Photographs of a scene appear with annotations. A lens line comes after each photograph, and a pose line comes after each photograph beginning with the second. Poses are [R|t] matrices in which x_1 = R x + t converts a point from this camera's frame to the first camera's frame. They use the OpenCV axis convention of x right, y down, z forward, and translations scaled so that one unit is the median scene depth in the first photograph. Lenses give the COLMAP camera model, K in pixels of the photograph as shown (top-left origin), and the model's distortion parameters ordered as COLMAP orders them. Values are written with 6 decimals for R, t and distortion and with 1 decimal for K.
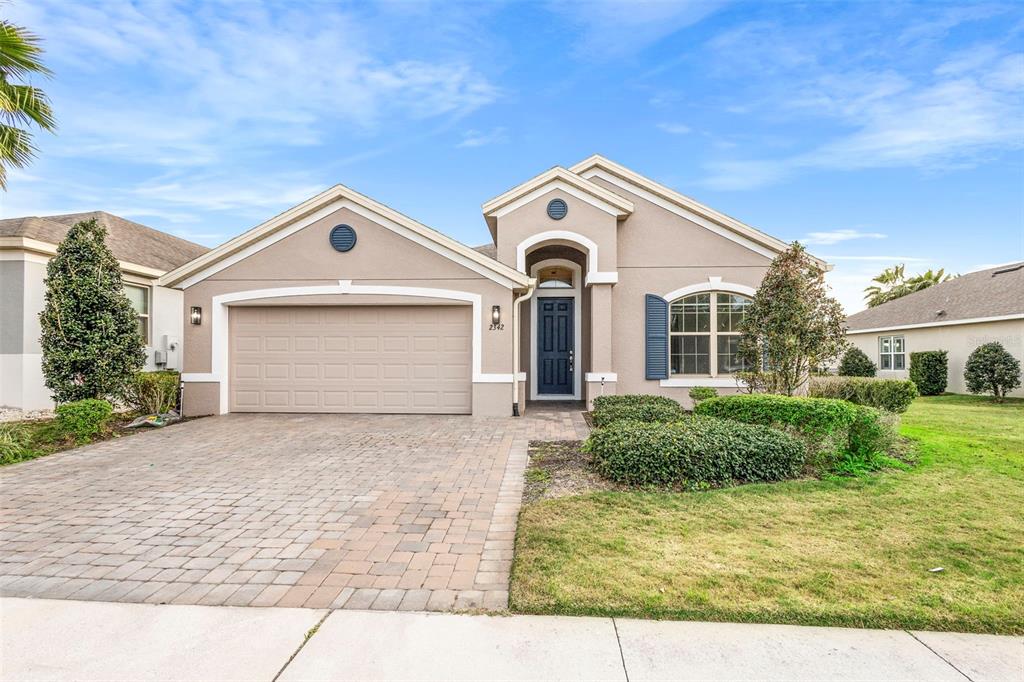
lens RADIAL K [[472.8, 0, 513.7], [0, 472.8, 344.0], [0, 0, 1]] dist [0.010603, 0.000755]
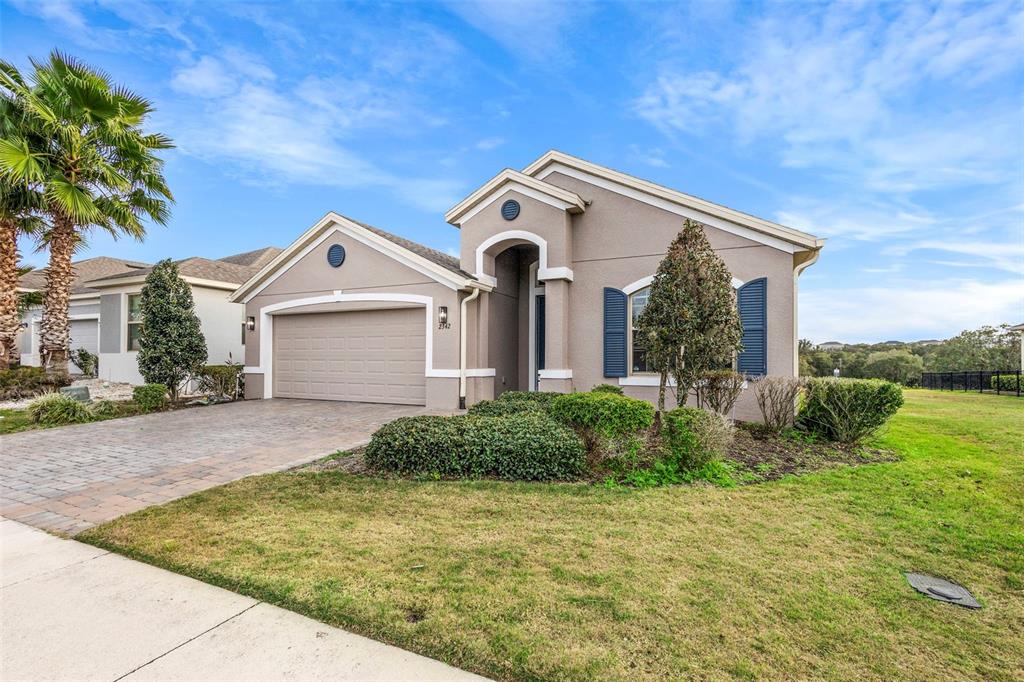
lens RADIAL K [[465.8, 0, 511.2], [0, 465.8, 340.0], [0, 0, 1]] dist [0.010266, -0.000168]
pose [[0.925997, -0.014297, -0.377261, 0.493522], [0.011452, 0.999887, -0.009784, 0.007911], [0.377358, 0.004739, 0.926055, 0.066187]]
